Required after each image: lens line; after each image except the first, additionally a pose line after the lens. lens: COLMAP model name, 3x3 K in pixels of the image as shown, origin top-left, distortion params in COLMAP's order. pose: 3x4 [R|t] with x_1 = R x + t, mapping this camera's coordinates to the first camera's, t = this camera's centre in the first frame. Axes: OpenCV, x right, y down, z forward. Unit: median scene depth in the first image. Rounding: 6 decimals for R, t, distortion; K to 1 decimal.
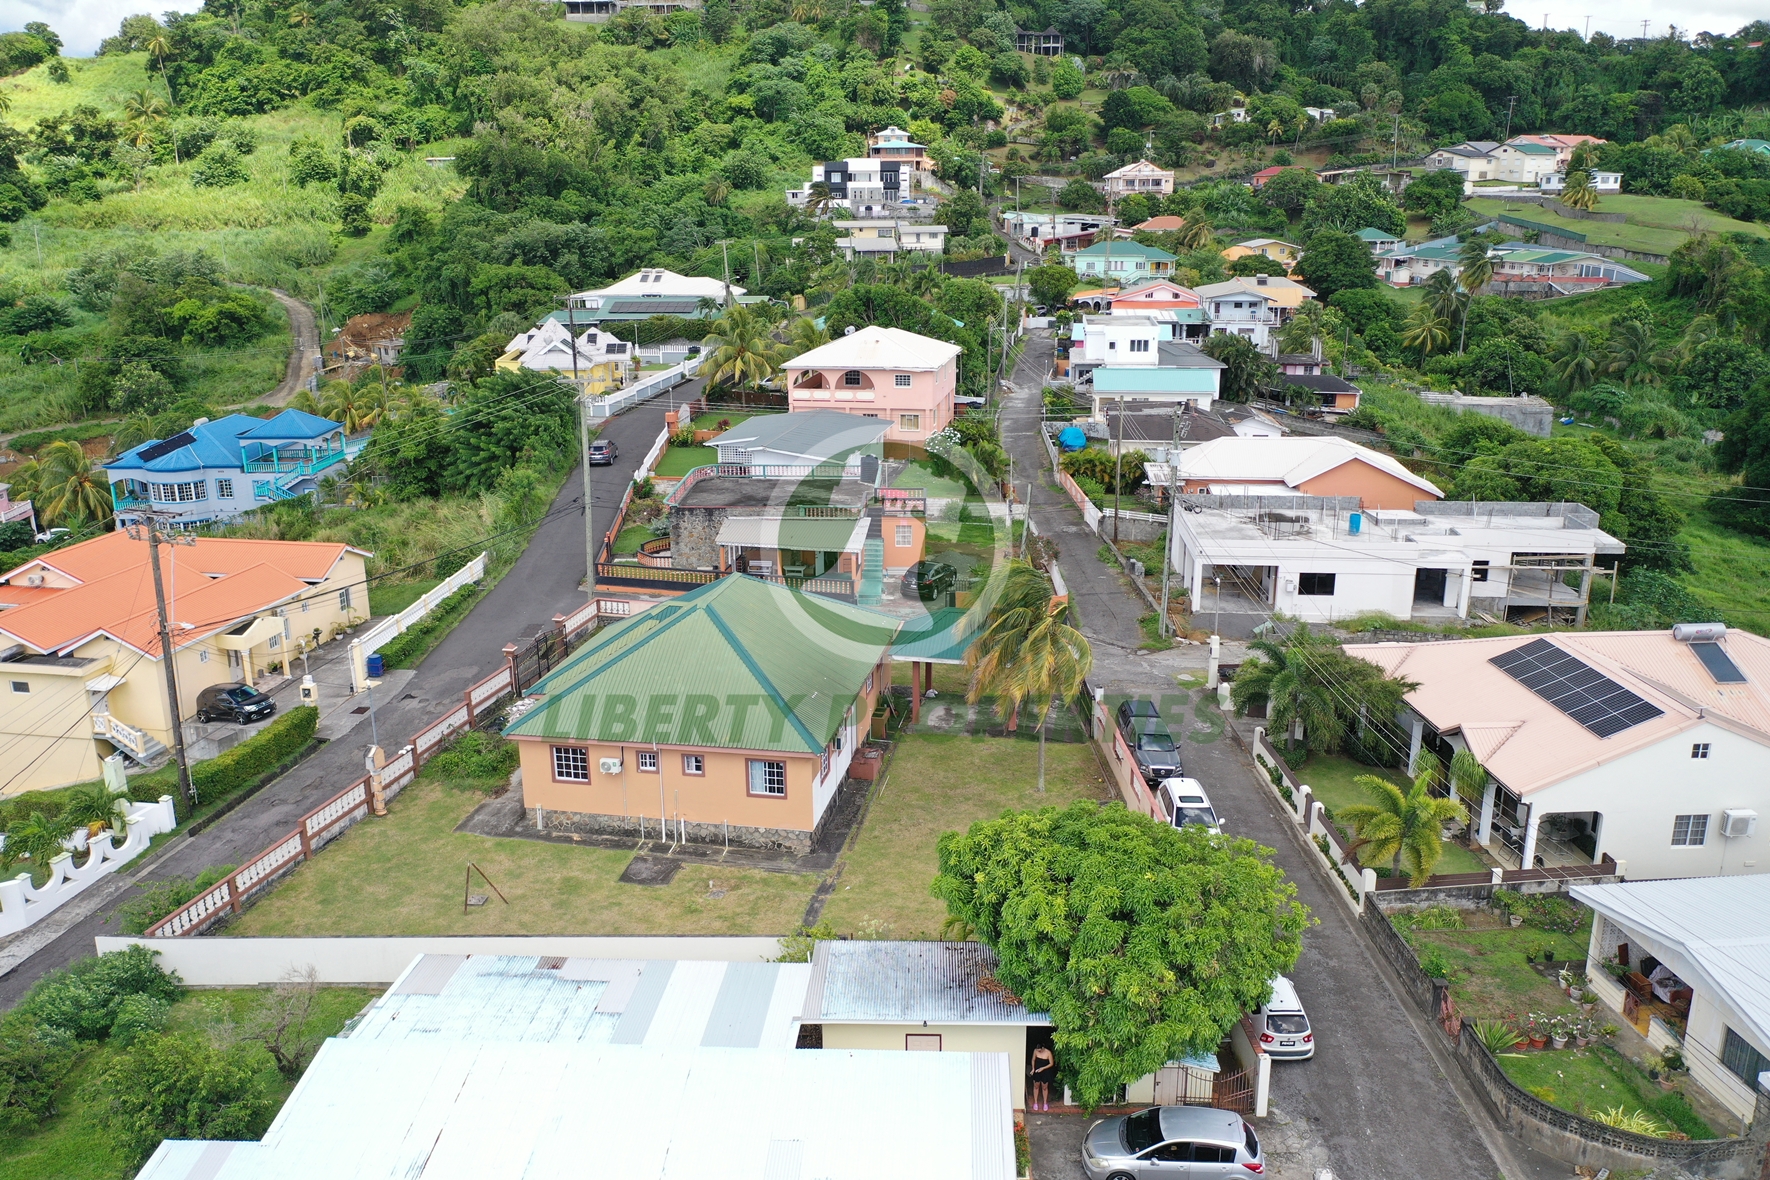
lens RADIAL K [[1396.4, 0, 887.8], [0, 1396.4, 593.4], [0, 0, 1]] dist [0.001957, -0.002050]
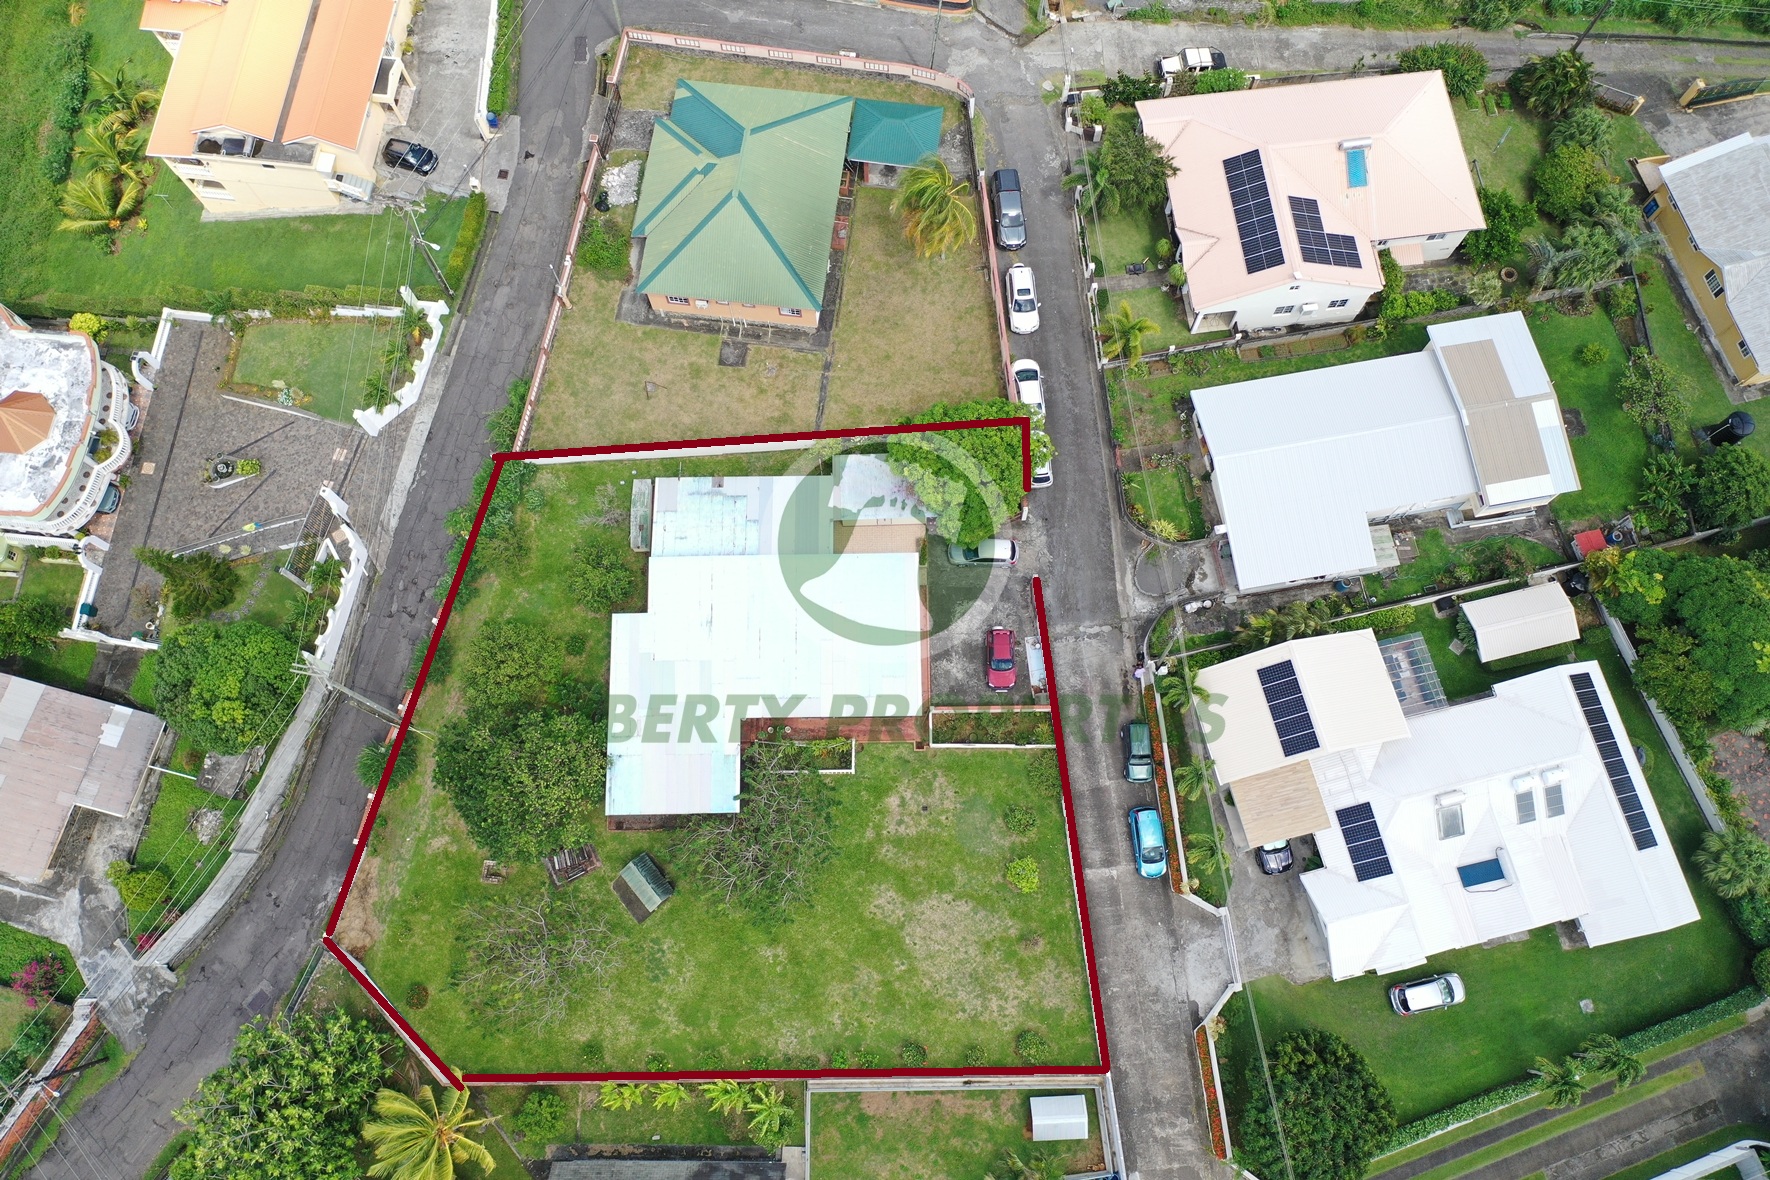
lens RADIAL K [[1396.4, 0, 887.8], [0, 1396.4, 593.4], [0, 0, 1]] dist [0.001957, -0.002050]
pose [[0.998111, -0.059024, 0.017017, -0.005339], [0.017857, 0.543858, 0.838987, -0.514626], [-0.058776, -0.837099, 0.543885, -0.132321]]
